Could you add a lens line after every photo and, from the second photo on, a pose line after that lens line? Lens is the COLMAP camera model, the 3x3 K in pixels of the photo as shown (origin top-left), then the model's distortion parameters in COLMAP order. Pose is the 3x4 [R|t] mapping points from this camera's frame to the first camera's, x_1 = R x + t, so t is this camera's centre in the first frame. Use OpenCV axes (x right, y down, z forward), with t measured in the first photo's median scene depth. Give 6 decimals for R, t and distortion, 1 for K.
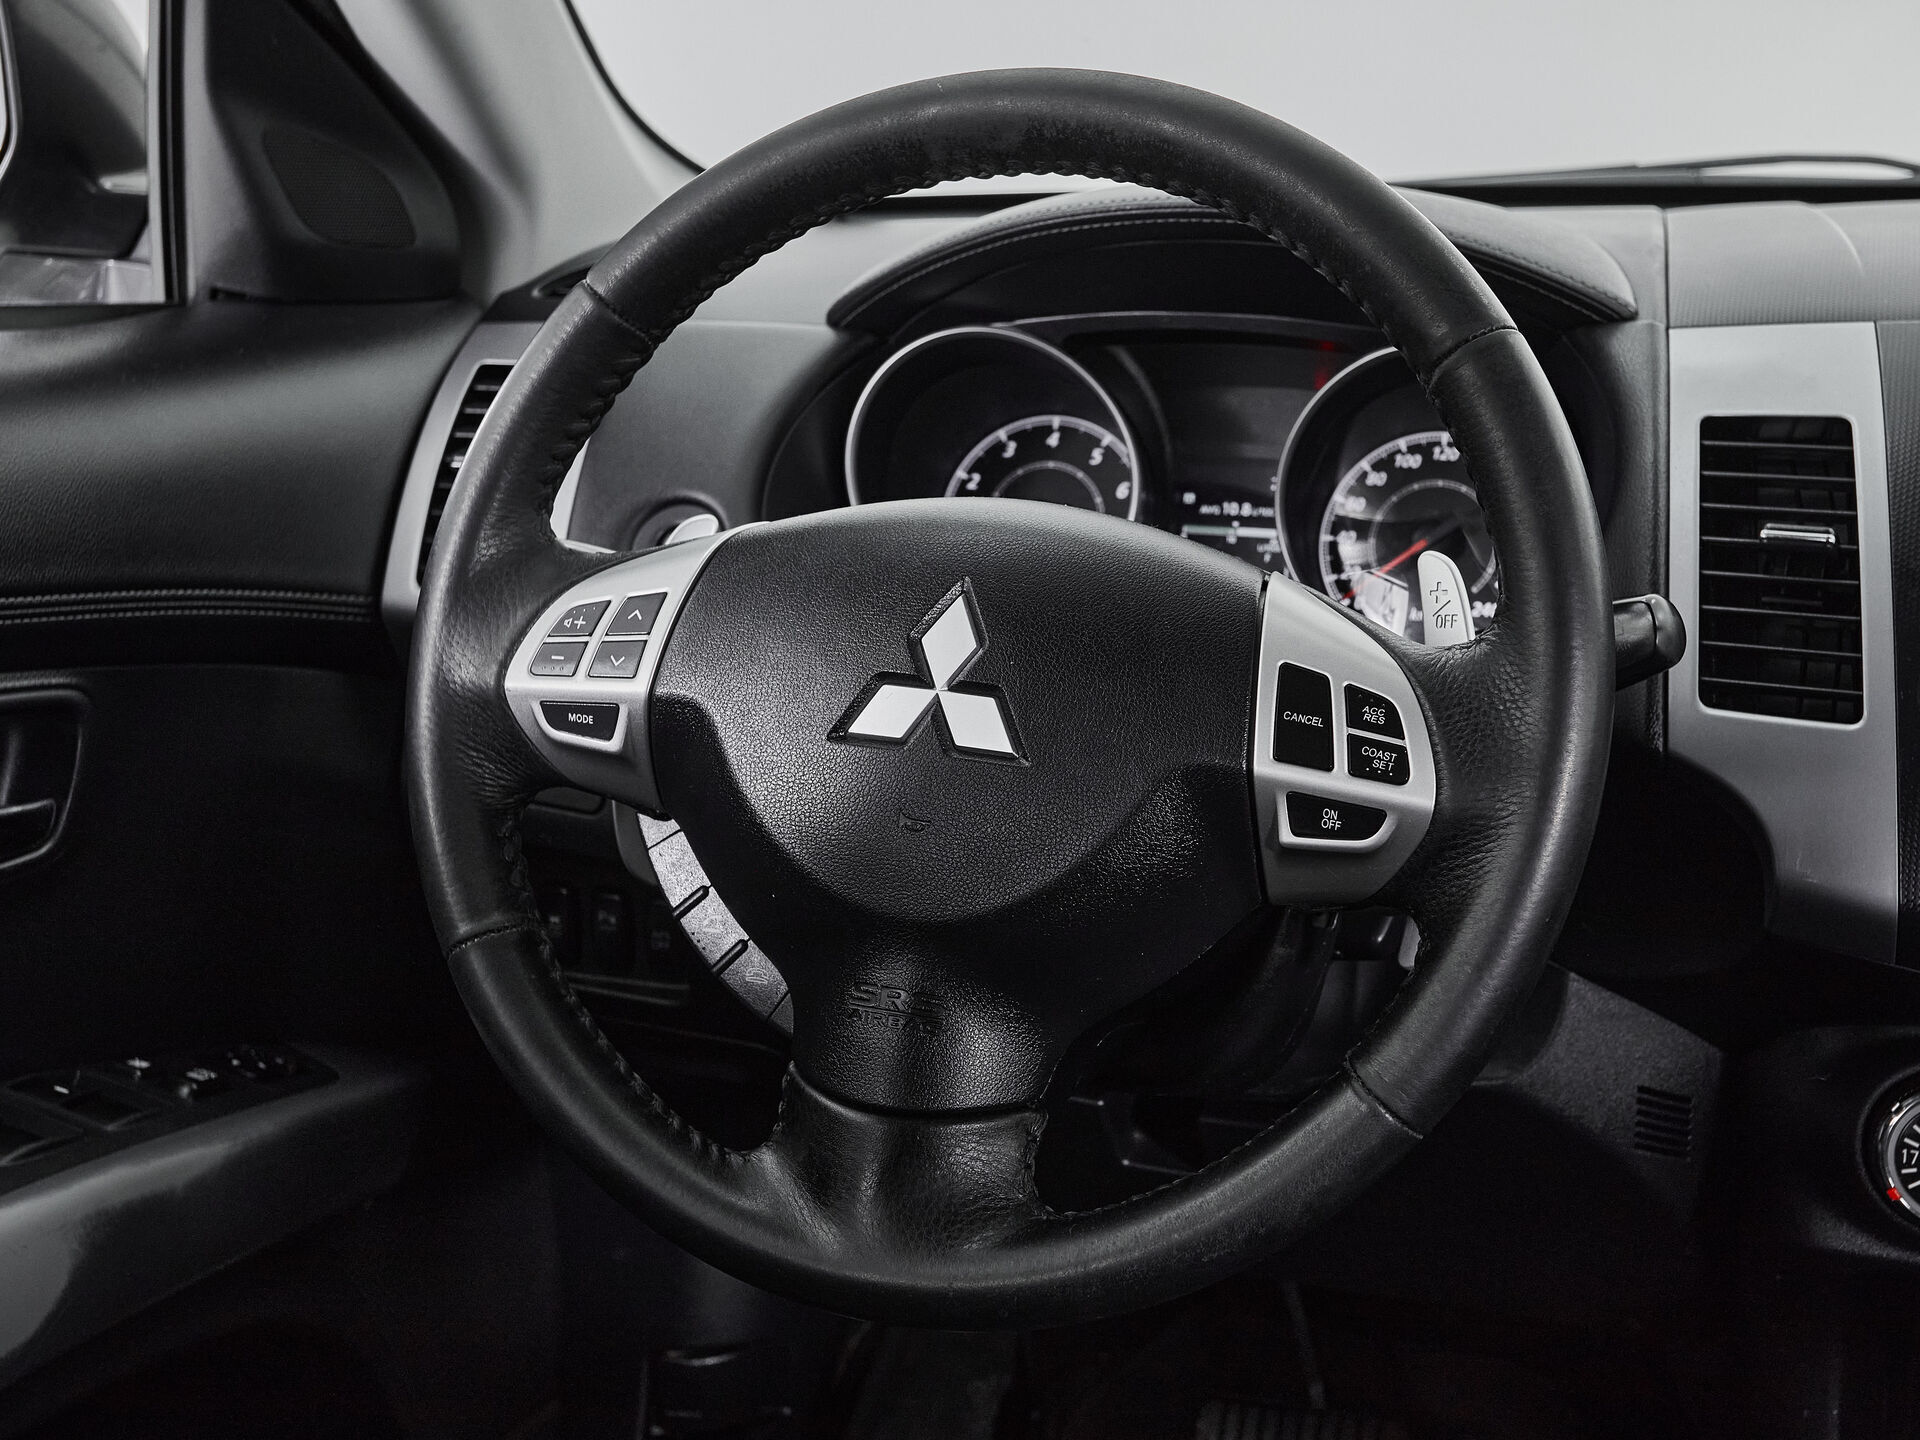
lens RADIAL K [[2480.0, 0, 960.0], [0, 2480.0, 720.0], [0, 0, 1]] dist [0.008697, 0.104752]
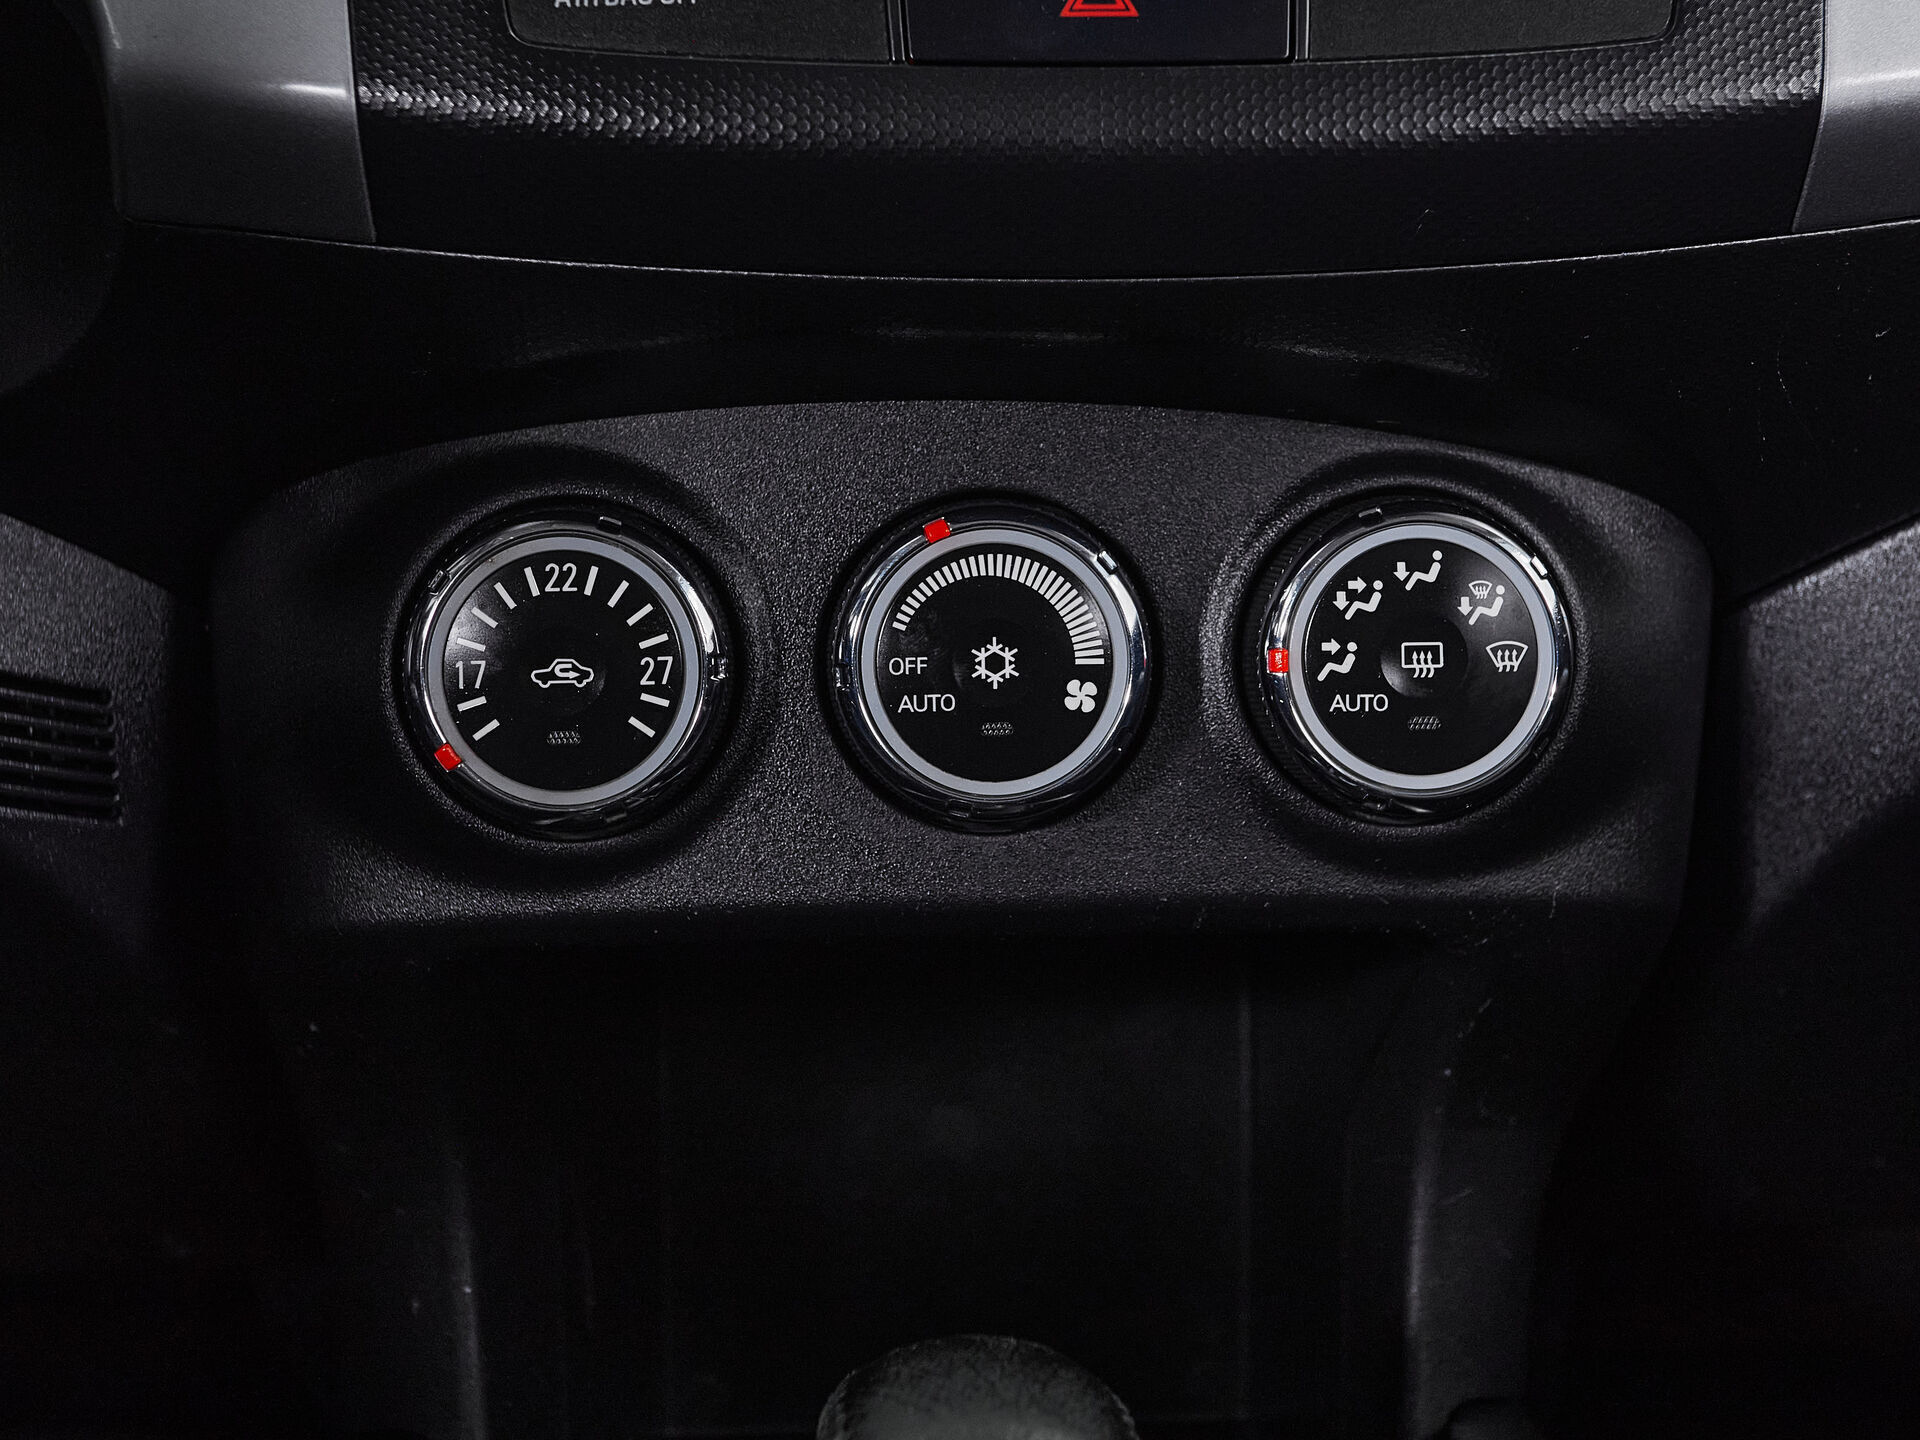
lens RADIAL K [[2960.1, 0, 960.0], [0, 2960.1, 720.0], [0, 0, 1]] dist [0.019969, 0.095548]
pose [[0.923364, -0.080932, 0.375300, 0.257974], [0.099959, 0.994494, -0.031474, 0.215526], [-0.370686, 0.066576, 0.926369, 0.444054]]
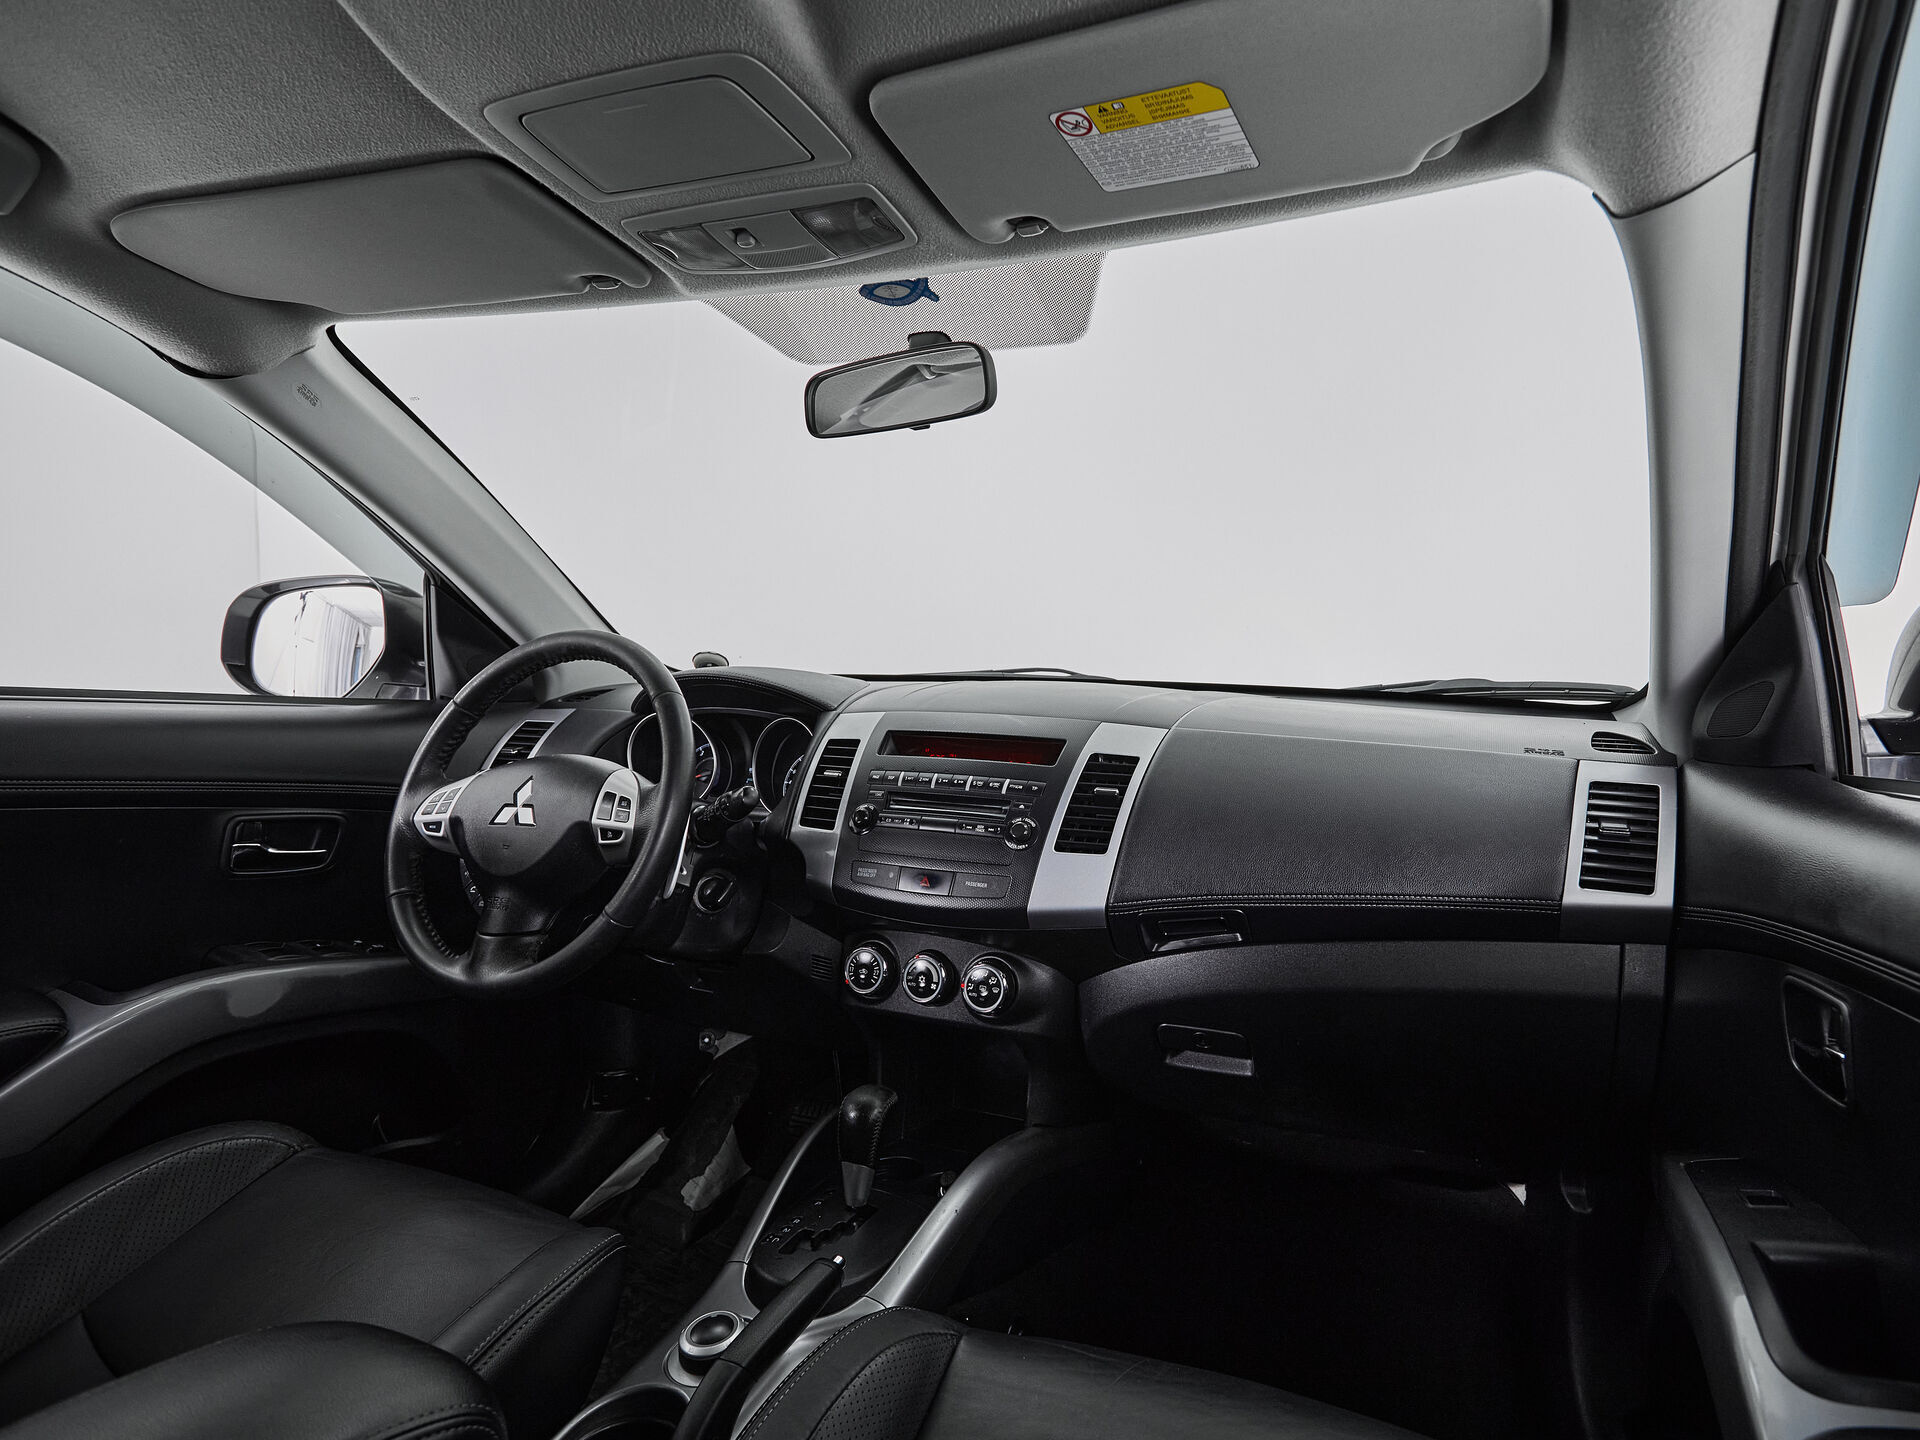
lens RADIAL K [[1038.5, 0, 1082.5], [0, 1038.5, 719.9], [0, 0, 1]] dist [0.000636, 0.000288]
pose [[0.999589, 0.021090, -0.019426, 0.705865], [-0.024243, 0.983399, -0.179831, 0.095681], [0.015311, 0.180228, 0.983506, -0.354810]]
